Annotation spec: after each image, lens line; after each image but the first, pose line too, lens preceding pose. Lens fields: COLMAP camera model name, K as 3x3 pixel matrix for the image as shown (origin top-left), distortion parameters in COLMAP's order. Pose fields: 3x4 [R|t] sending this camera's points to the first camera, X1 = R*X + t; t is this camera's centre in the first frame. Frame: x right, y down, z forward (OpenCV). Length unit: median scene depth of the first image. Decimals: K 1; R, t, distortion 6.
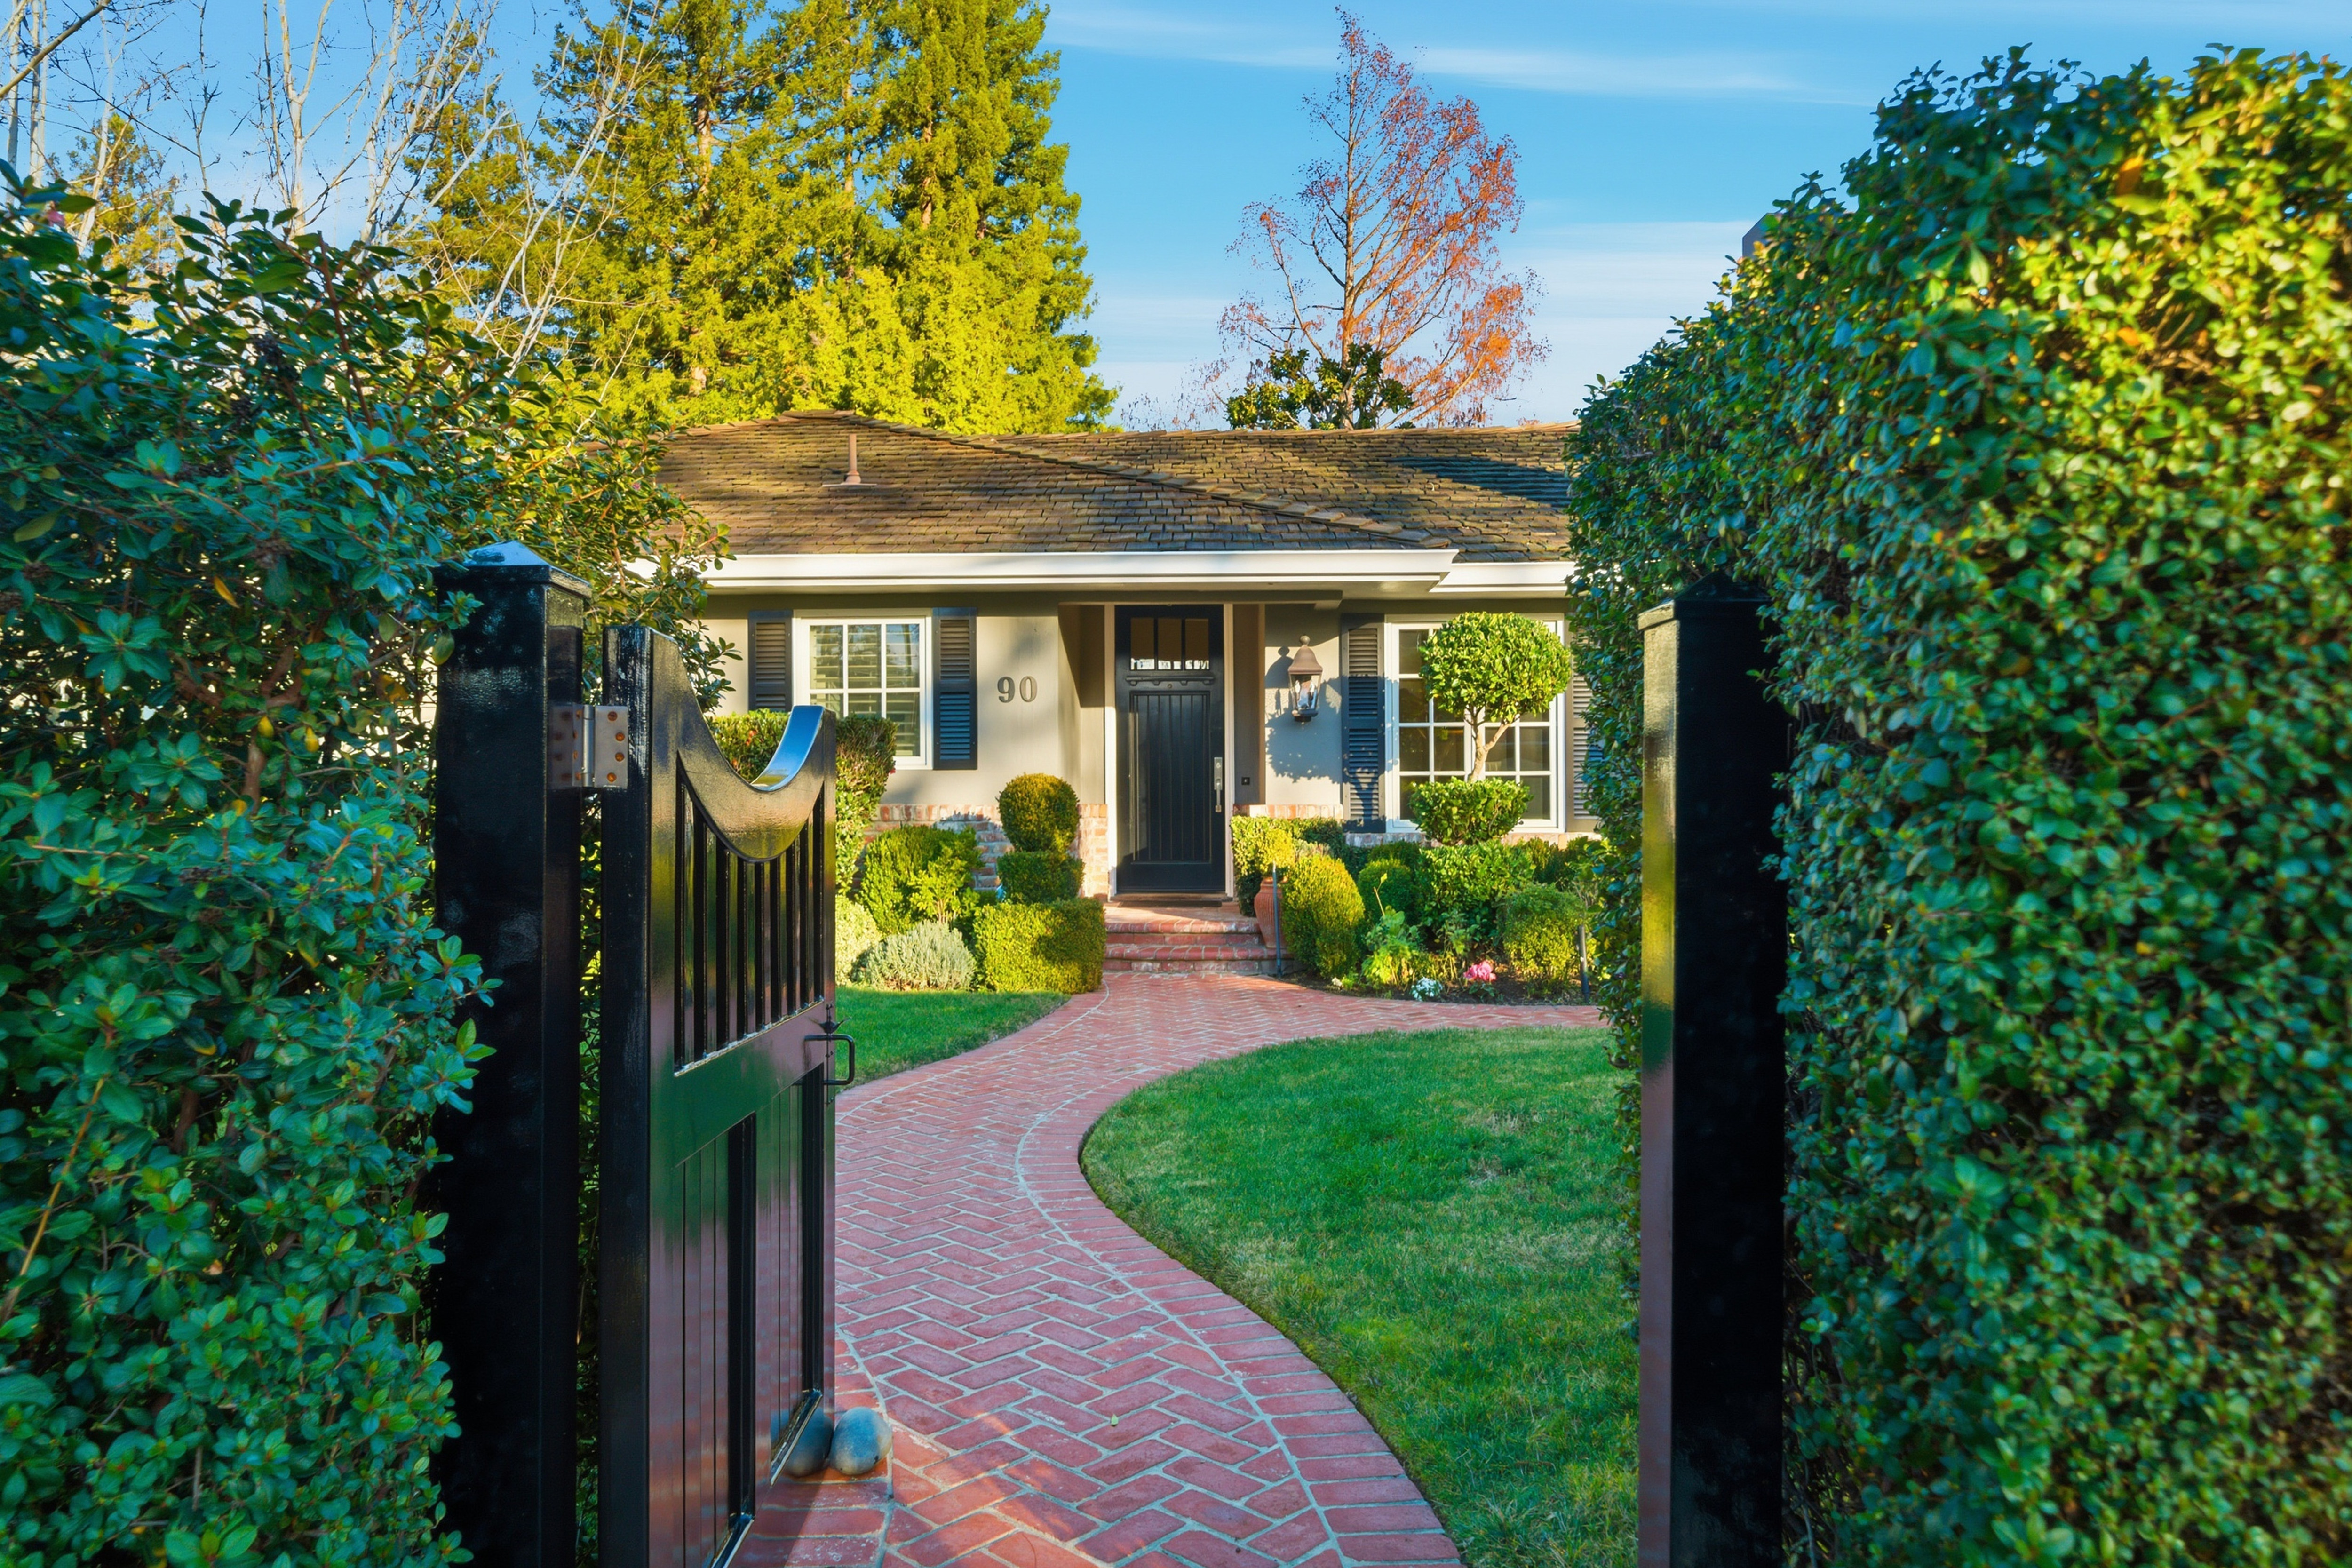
lens RADIAL K [[1603.1, 0, 1176.1], [0, 1603.1, 781.2], [0, 0, 1]] dist [0.000267, -0.006872]
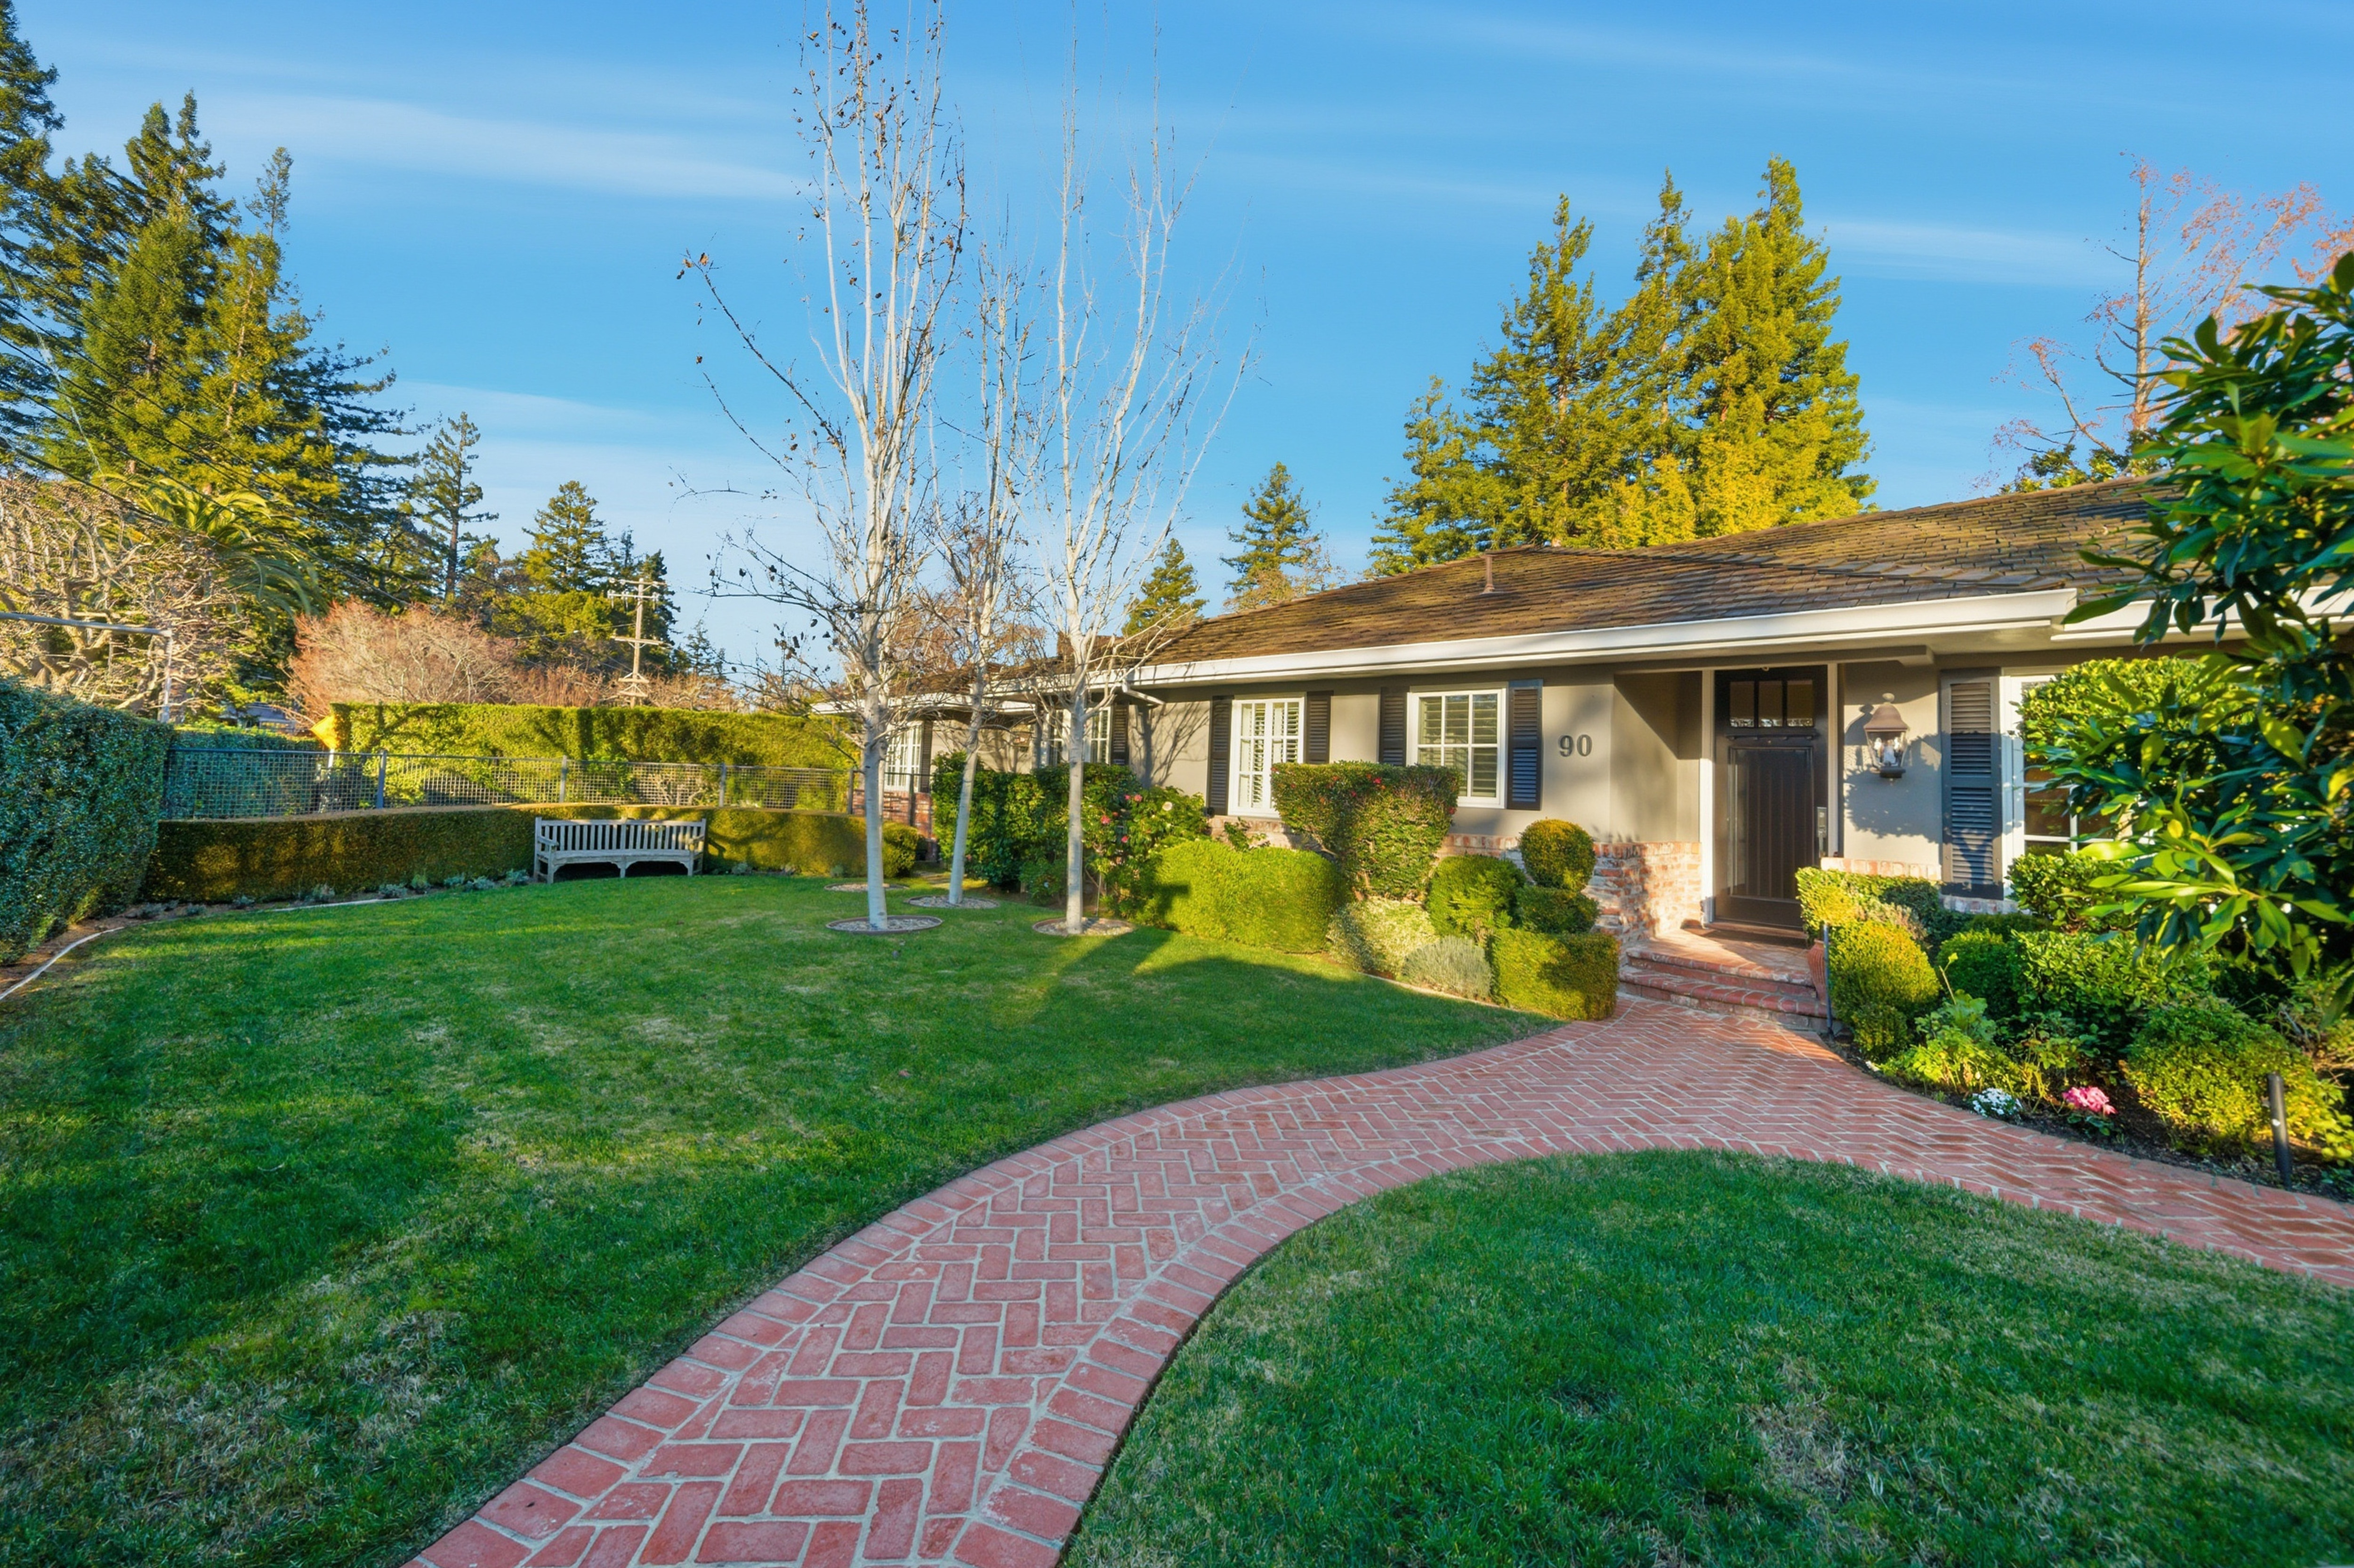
lens RADIAL K [[913.2, 0, 1158.5], [0, 913.2, 722.8], [0, 0, 1]] dist [0.001808, -0.000190]
pose [[0.735966, -0.012056, -0.676912, 0.117223], [-0.037176, 0.997613, -0.058187, -0.019311], [0.675997, 0.067988, 0.733761, 0.243843]]
